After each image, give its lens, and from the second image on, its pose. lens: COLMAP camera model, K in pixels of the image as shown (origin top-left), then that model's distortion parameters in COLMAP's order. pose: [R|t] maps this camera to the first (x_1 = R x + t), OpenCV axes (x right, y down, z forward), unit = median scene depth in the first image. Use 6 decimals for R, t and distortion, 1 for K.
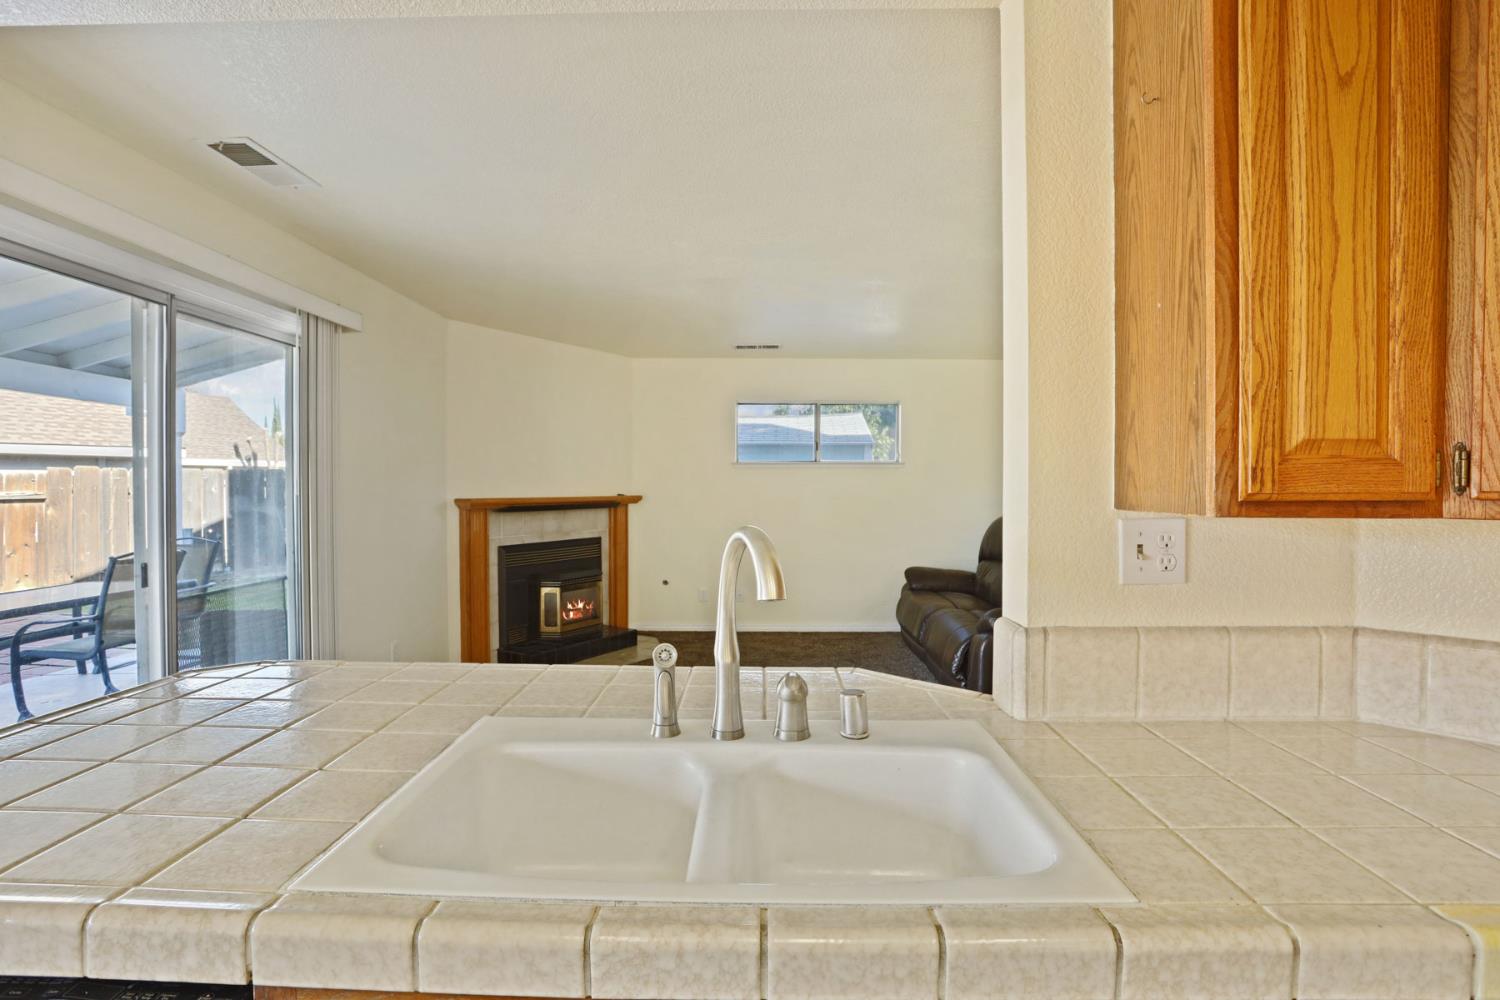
lens RADIAL K [[760.1, 0, 750.0], [0, 760.1, 500.0], [0, 0, 1]] dist [-0.082153, 0.041435]
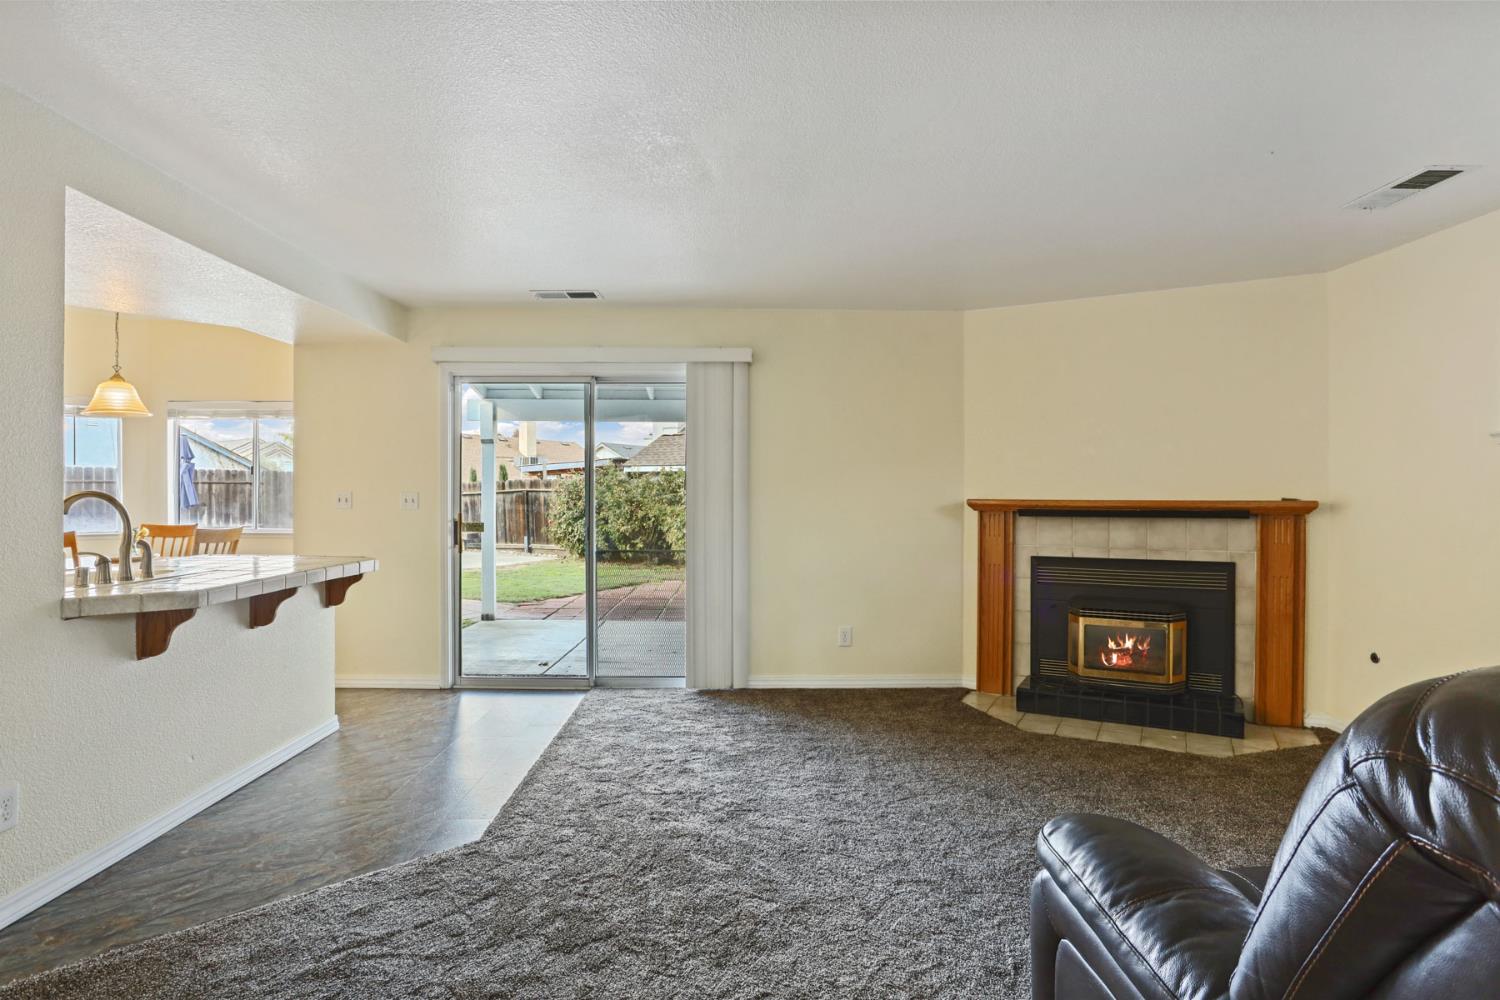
lens RADIAL K [[760.1, 0, 750.0], [0, 760.1, 500.0], [0, 0, 1]] dist [-0.082153, 0.041435]
pose [[0.032035, 0.003145, -0.999482, 0.486573], [-0.021002, 0.999776, 0.002473, 0.001016], [0.999266, 0.020912, 0.032094, 0.618125]]
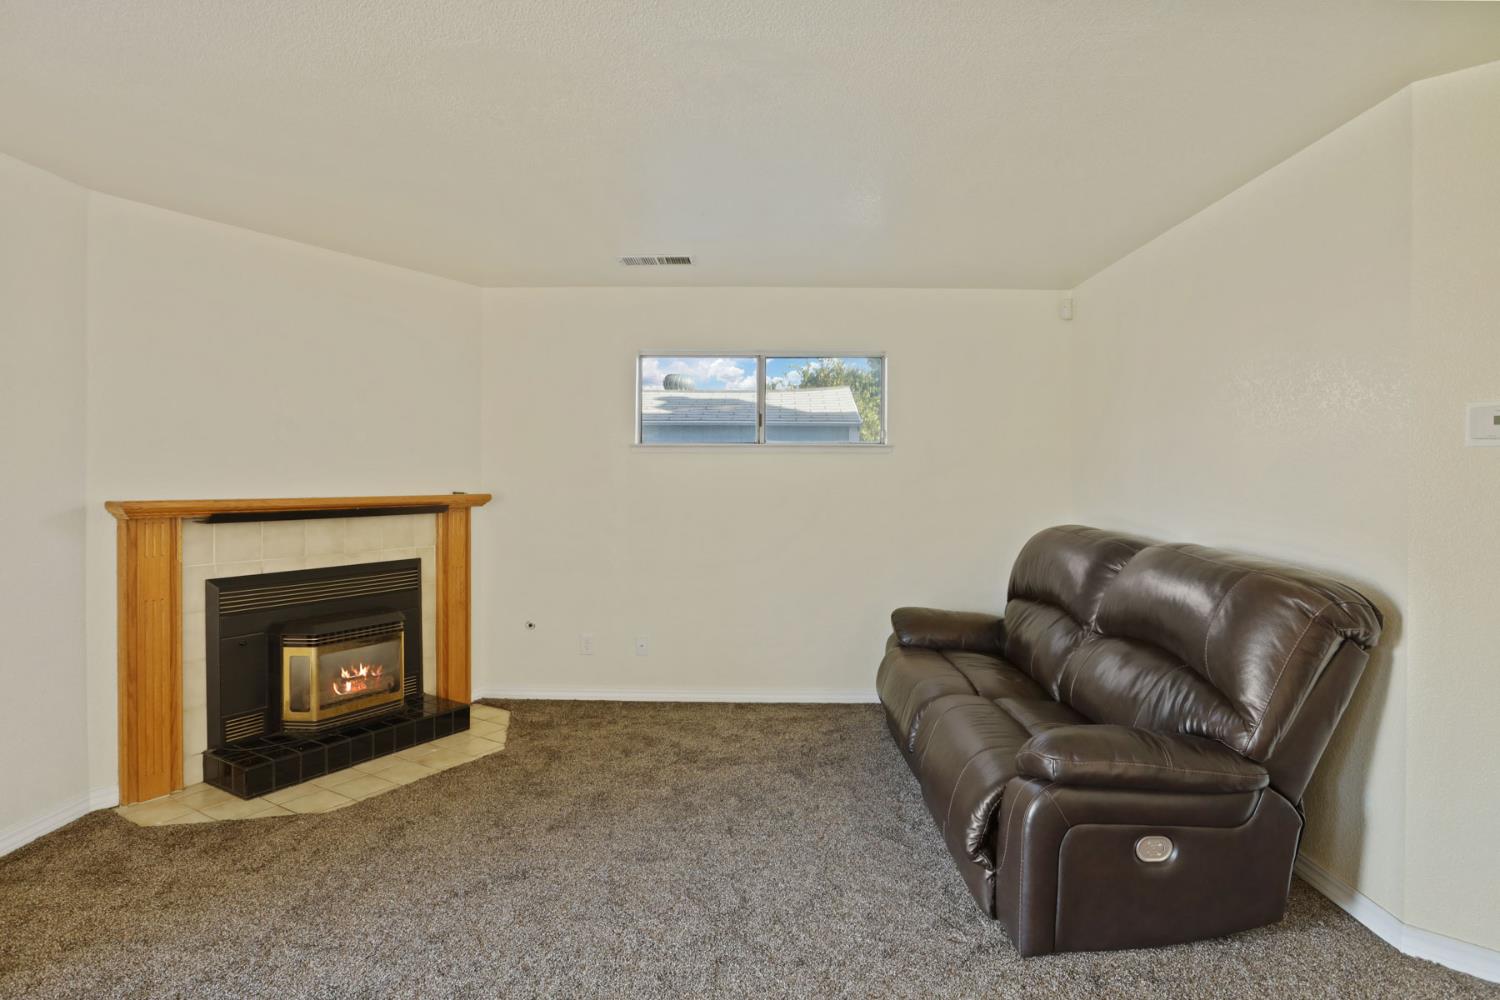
lens RADIAL K [[797.5, 0, 741.5], [0, 797.5, 478.7], [0, 0, 1]] dist [-0.079592, 0.039281]
pose [[0.999936, 0.002314, -0.011066, 0.095228], [-0.002506, 0.999847, -0.017293, -0.009594], [0.011024, 0.017320, 0.999789, 0.366333]]
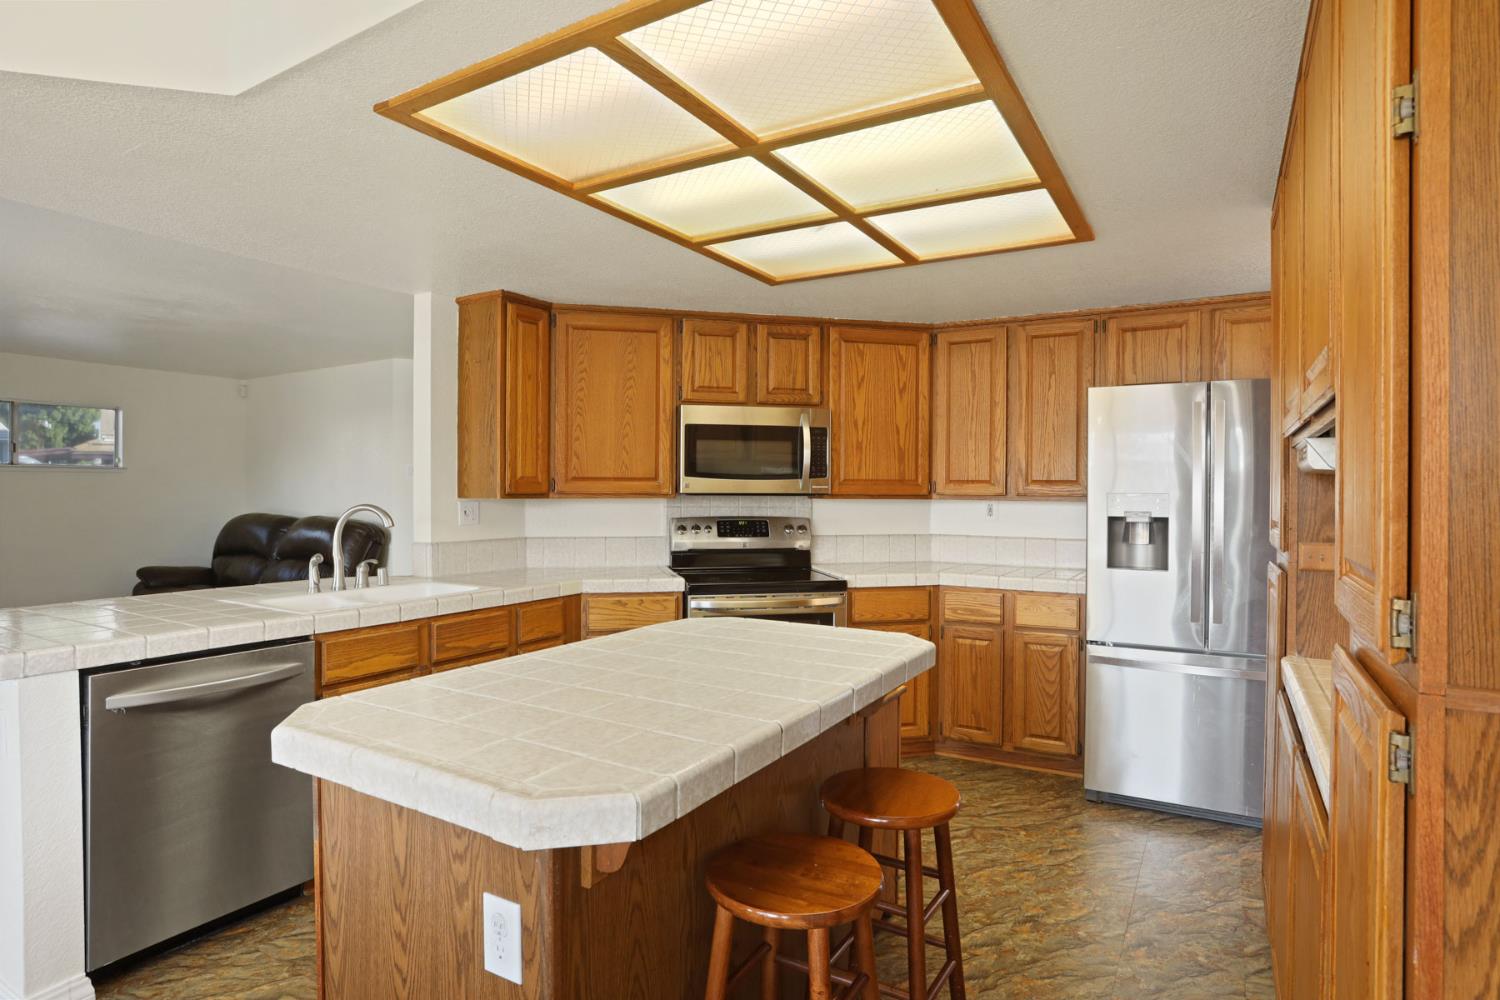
lens RADIAL K [[808.1, 0, 750.0], [0, 808.1, 500.0], [0, 0, 1]] dist [-0.055139, 0.000311]
pose [[0.504867, -0.010429, 0.863134, -0.346788], [0.016669, 0.999858, 0.002331, 0.006835], [-0.863036, 0.013210, 0.504969, -0.325072]]
